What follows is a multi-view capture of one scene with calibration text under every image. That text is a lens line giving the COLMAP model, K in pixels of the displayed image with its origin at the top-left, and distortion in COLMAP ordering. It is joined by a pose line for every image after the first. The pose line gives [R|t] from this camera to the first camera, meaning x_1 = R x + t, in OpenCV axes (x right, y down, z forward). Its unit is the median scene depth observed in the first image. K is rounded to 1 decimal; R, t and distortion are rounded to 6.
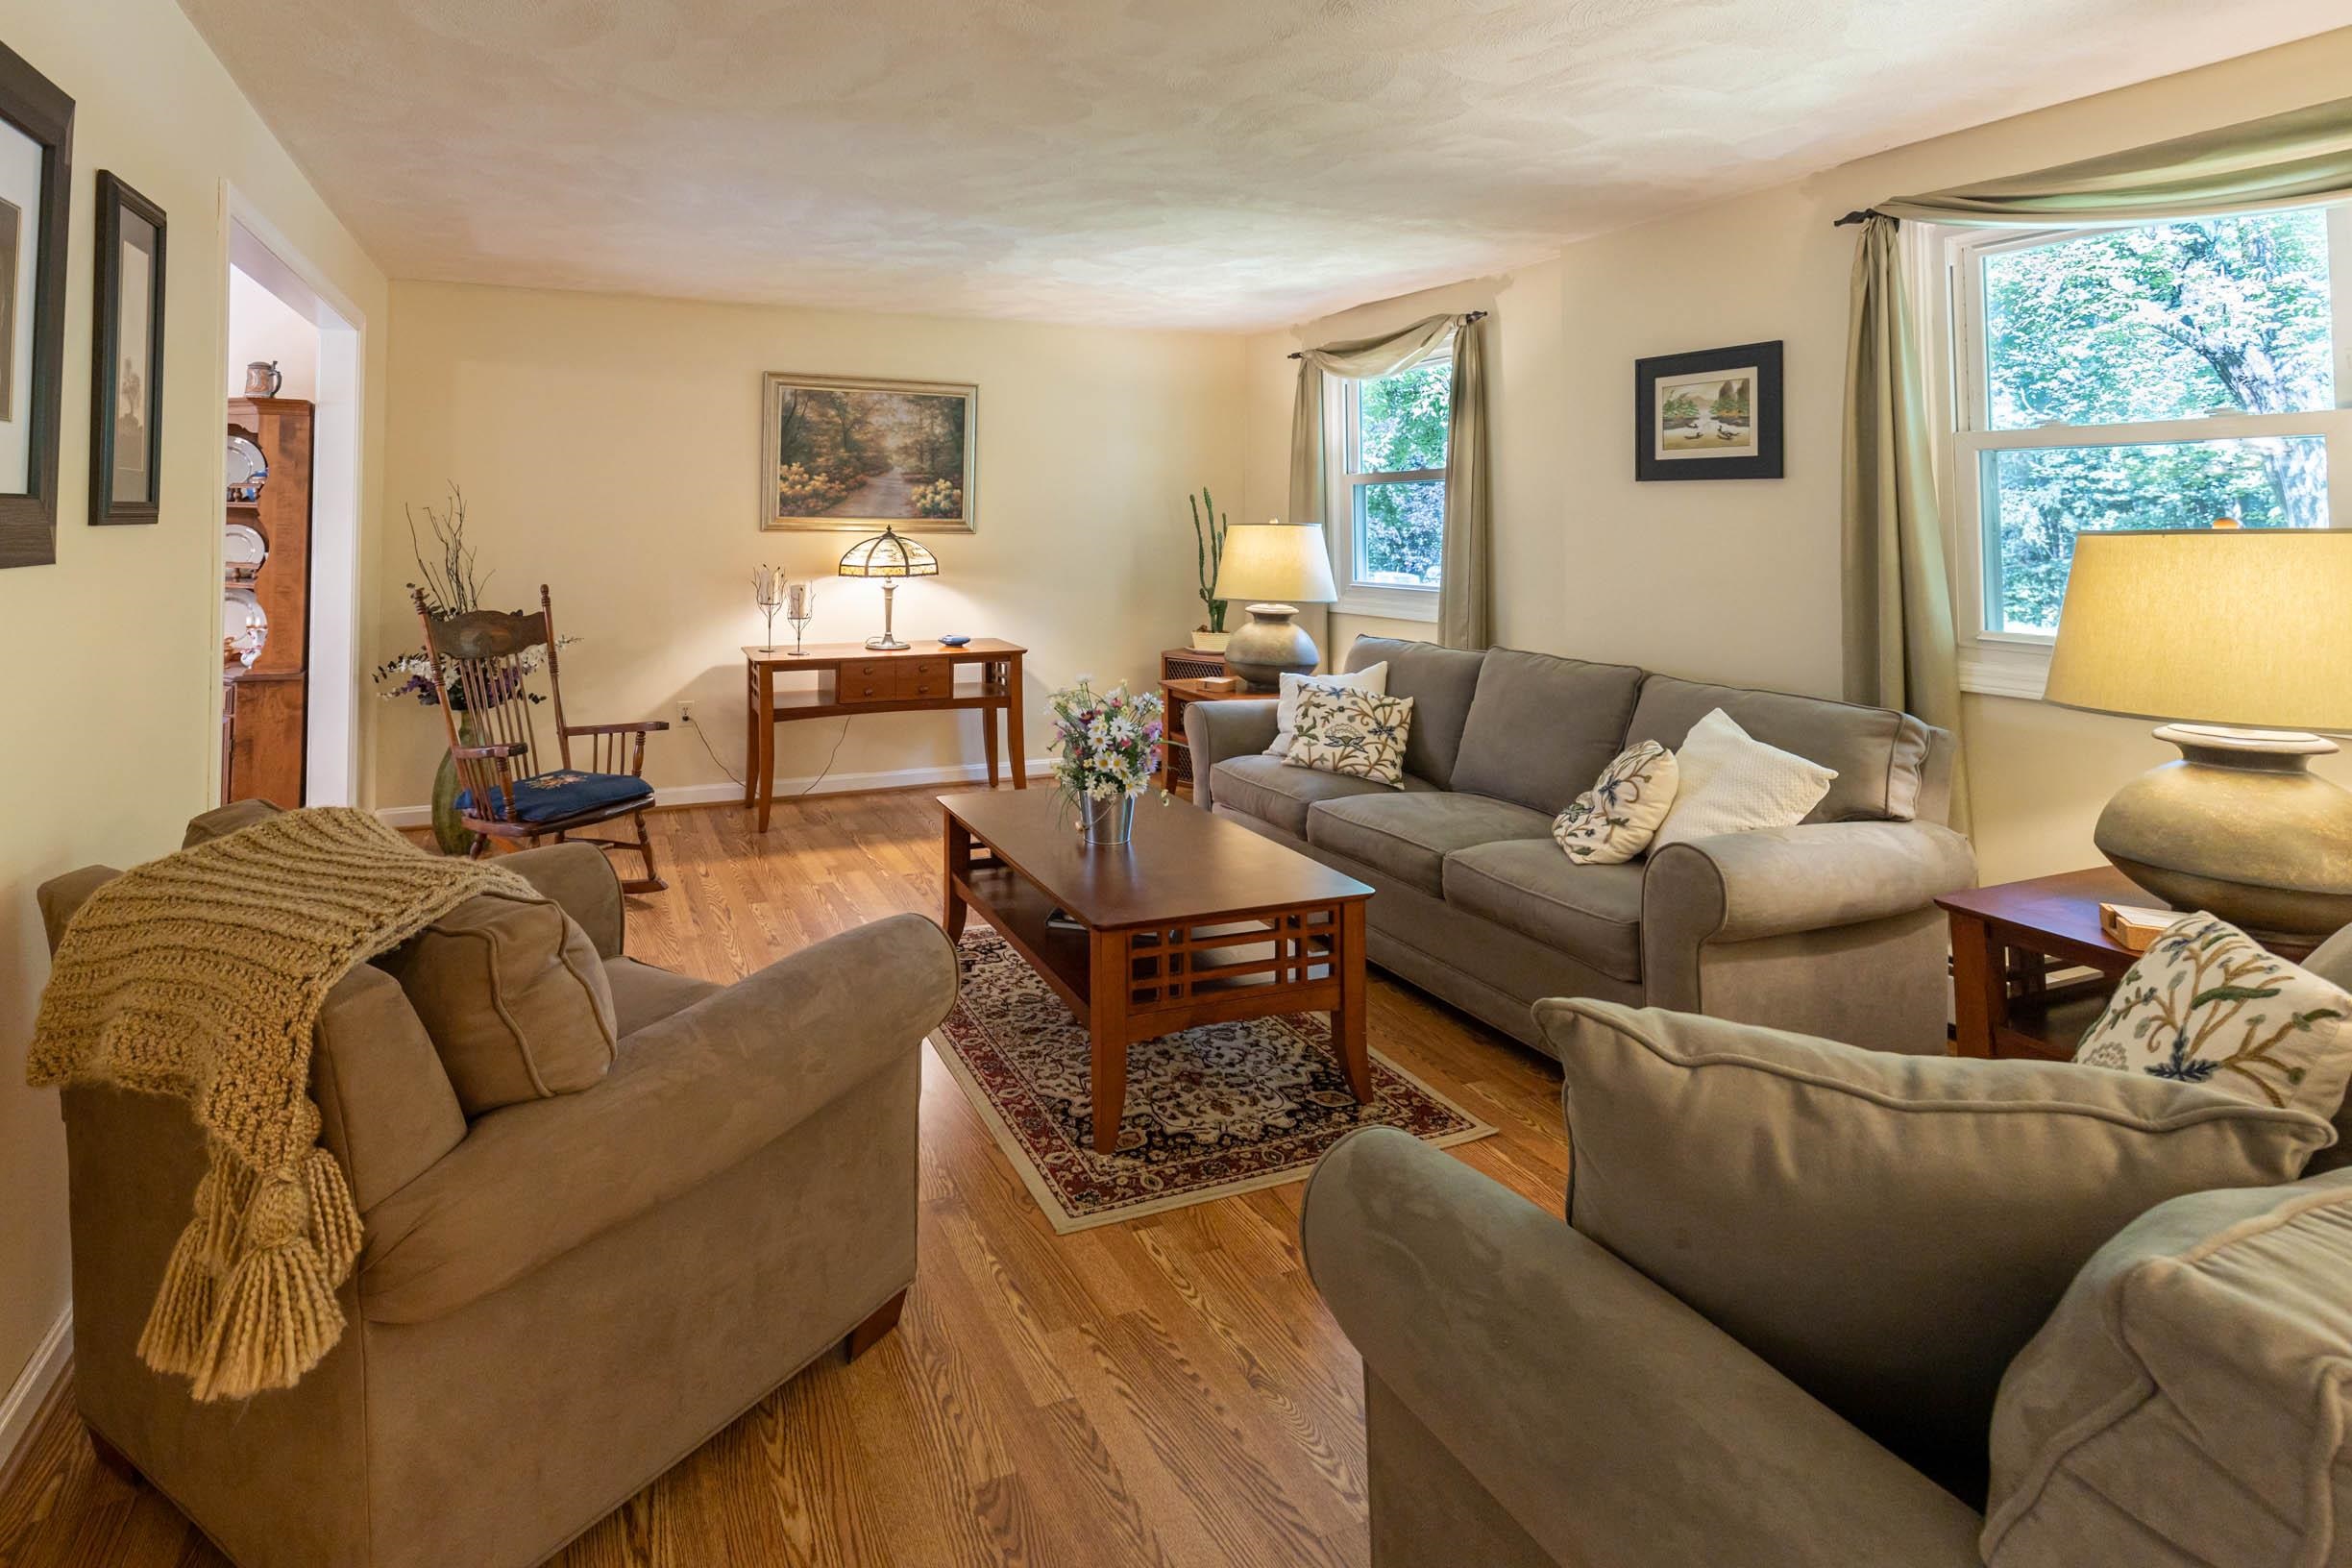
lens RADIAL K [[1142.8, 0, 977.2], [0, 1142.8, 476.9], [0, 0, 1]] dist [0.003111, -0.001071]
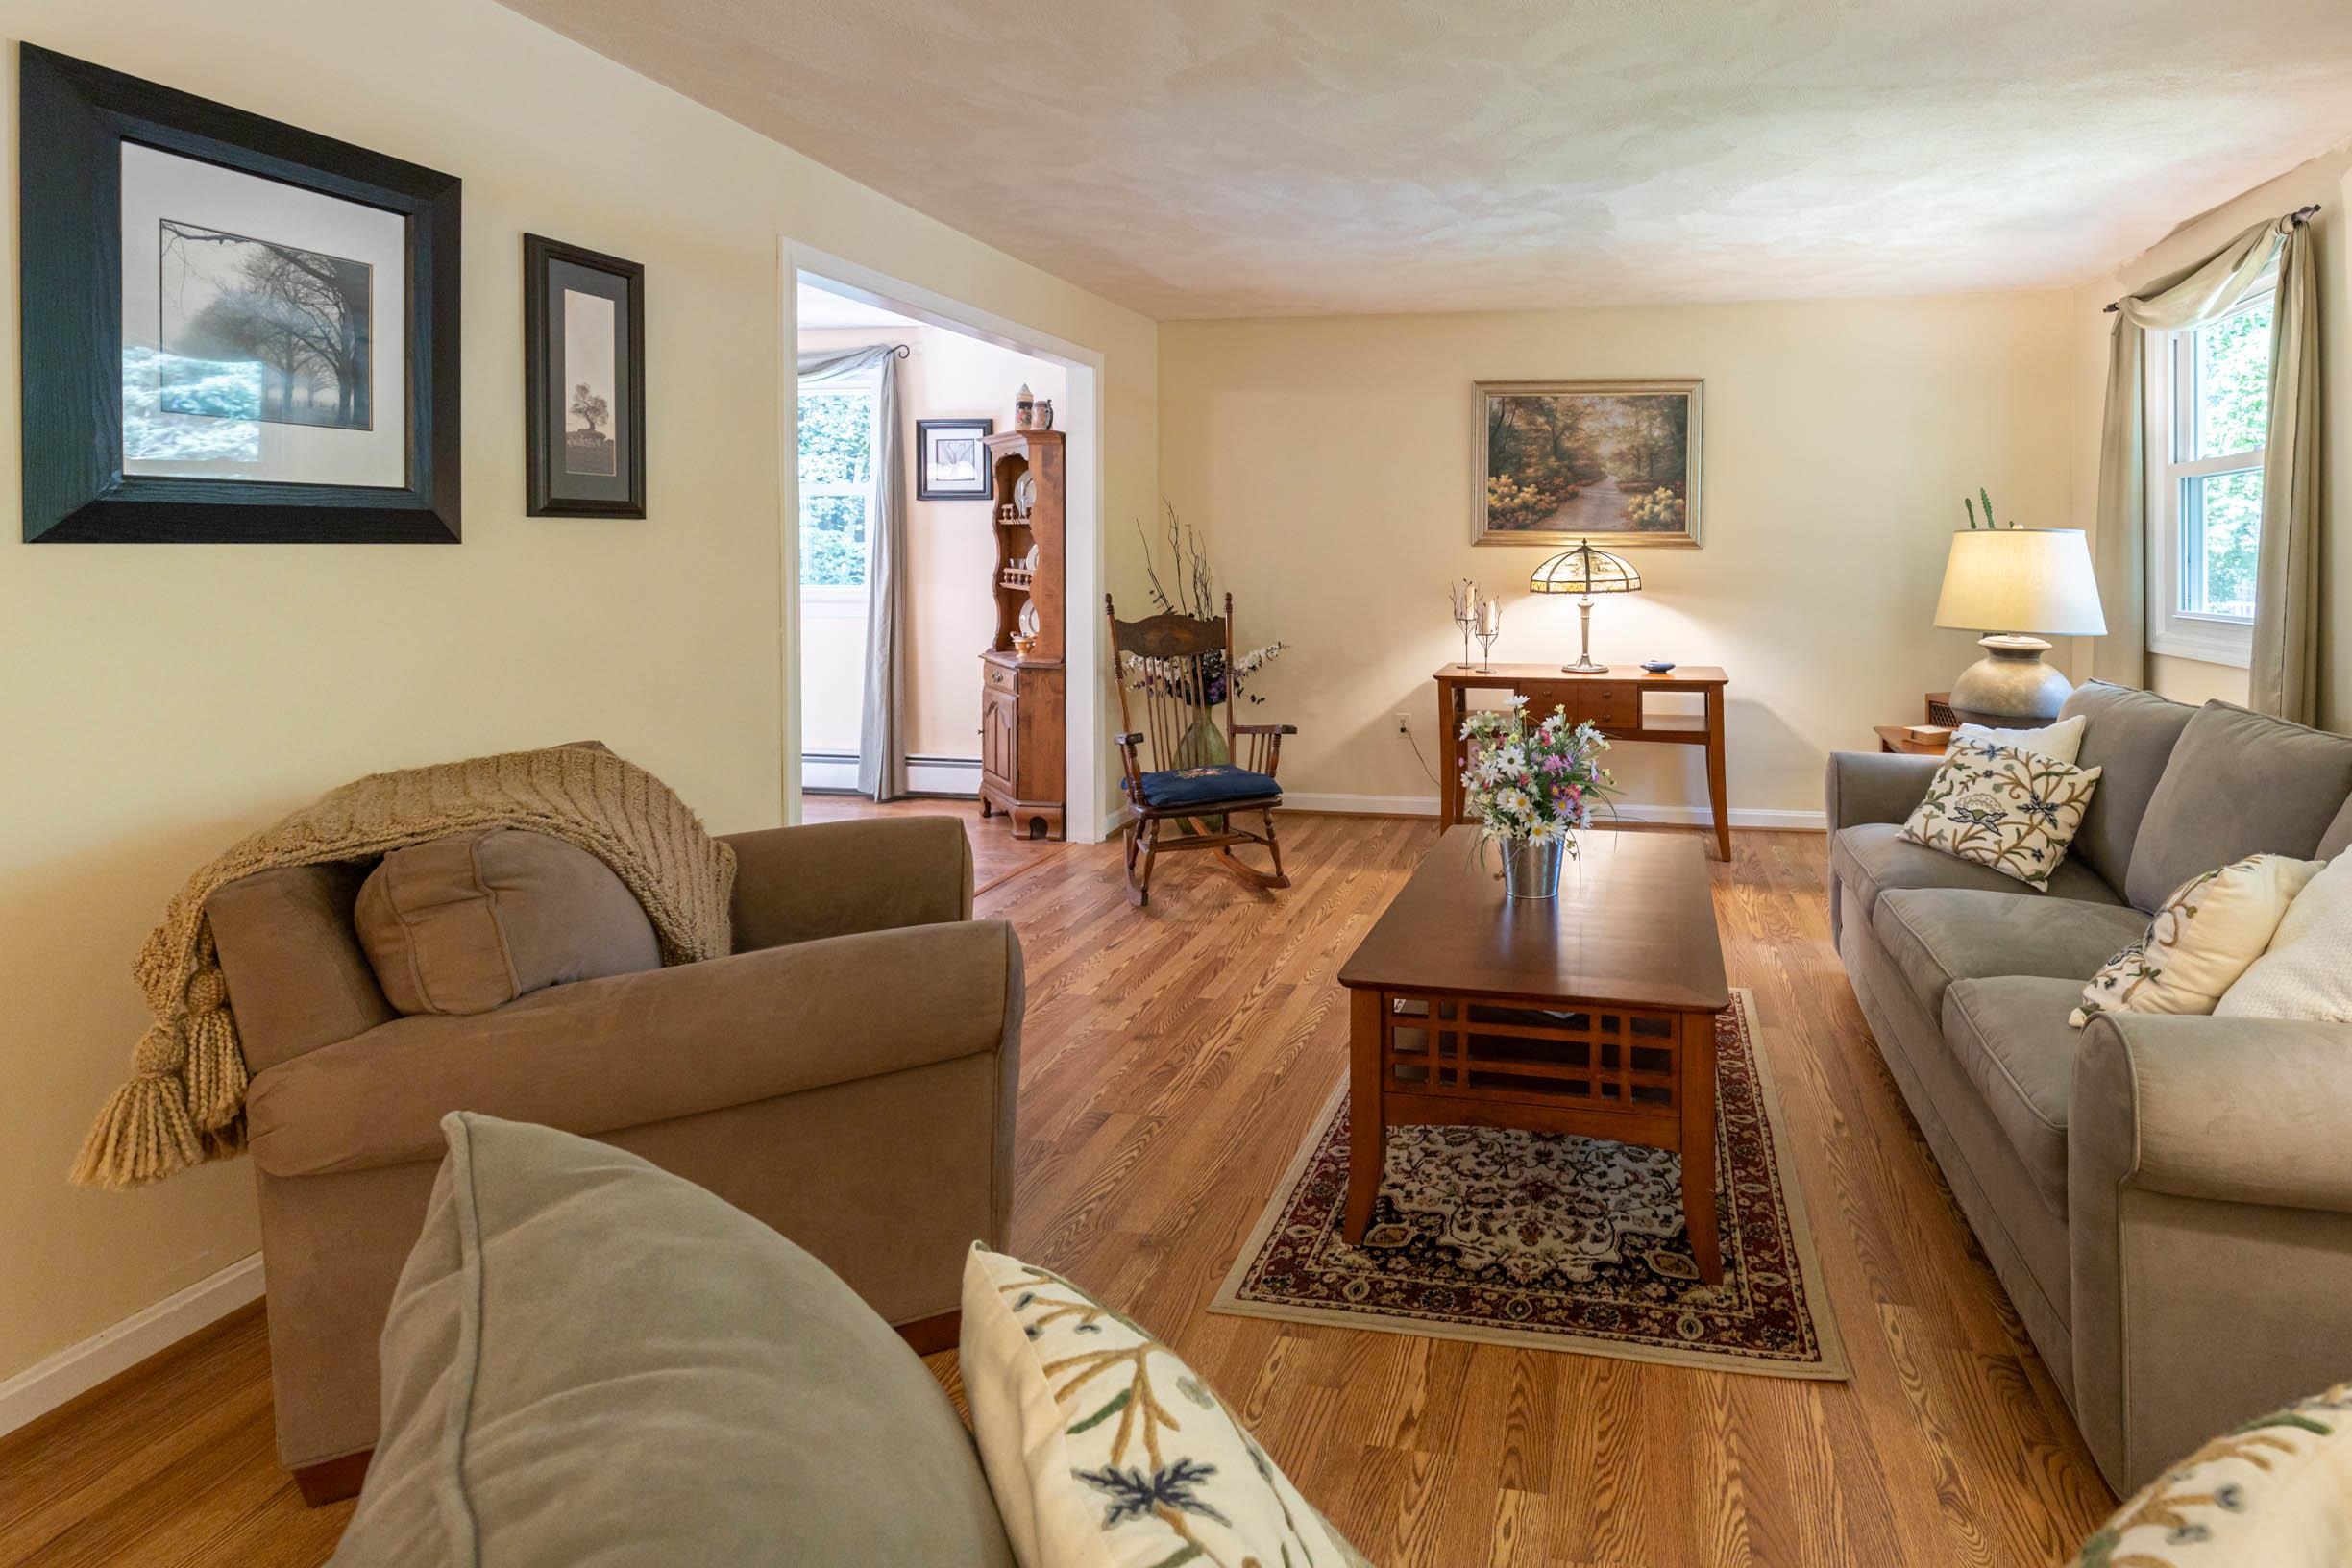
lens RADIAL K [[1135.9, 0, 1176.3], [0, 1135.9, 536.4], [0, 0, 1]] dist [0.002156, -0.000605]
pose [[0.874998, -0.000664, -0.484127, 0.128612], [0.018025, 0.999350, 0.031207, 0.010607], [0.483791, -0.036033, 0.874441, 0.066333]]
